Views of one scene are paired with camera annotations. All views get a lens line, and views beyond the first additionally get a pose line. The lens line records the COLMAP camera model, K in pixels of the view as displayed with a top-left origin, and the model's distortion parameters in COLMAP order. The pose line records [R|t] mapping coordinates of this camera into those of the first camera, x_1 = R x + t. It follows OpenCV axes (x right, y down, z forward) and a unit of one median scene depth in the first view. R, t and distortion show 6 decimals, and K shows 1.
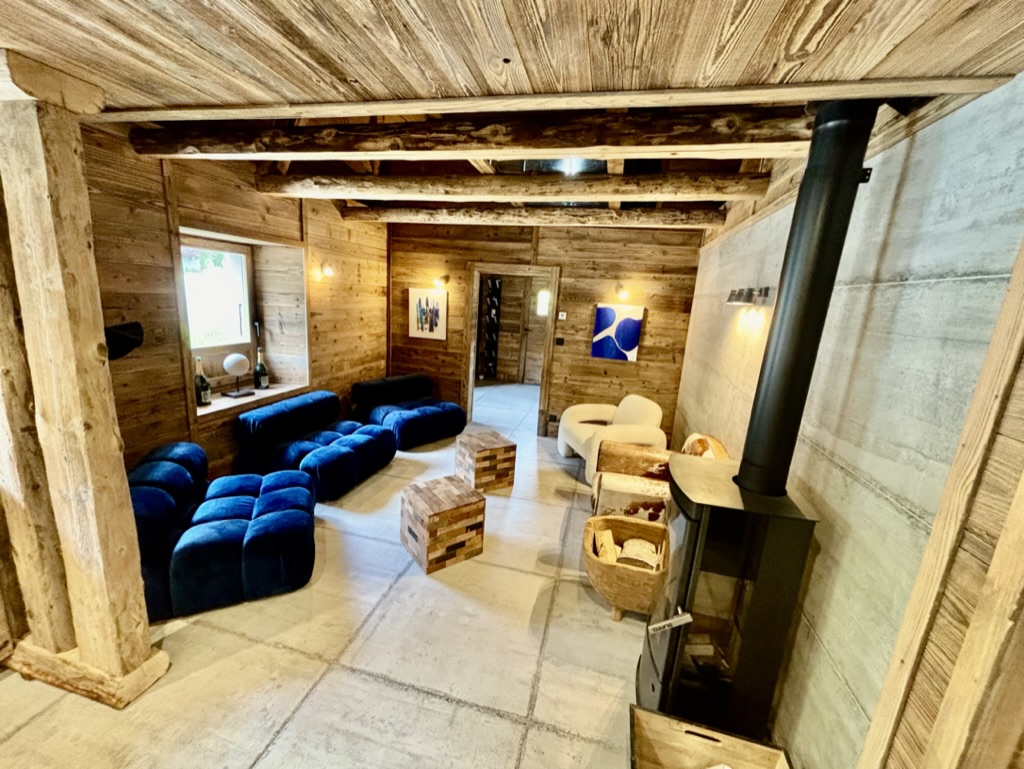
lens RADIAL K [[409.2, 0, 505.0], [0, 409.2, 384.7], [0, 0, 1]] dist [0.015127, -0.000216]
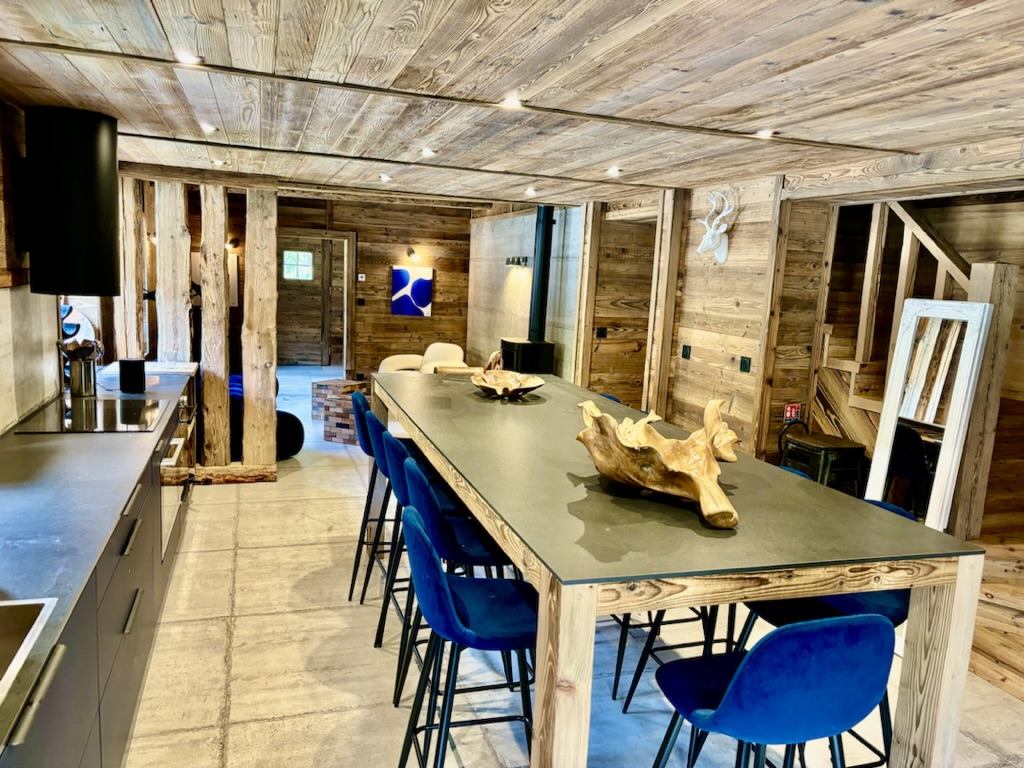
lens RADIAL K [[768.5, 0, 512.5], [0, 768.5, 387.3], [0, 0, 1]] dist [0.001551, -0.000187]
pose [[0.842418, -0.098400, 0.529763, -0.629503], [0.115792, 0.993273, 0.000364, 0.162475], [-0.526235, 0.061035, 0.848146, -0.898756]]
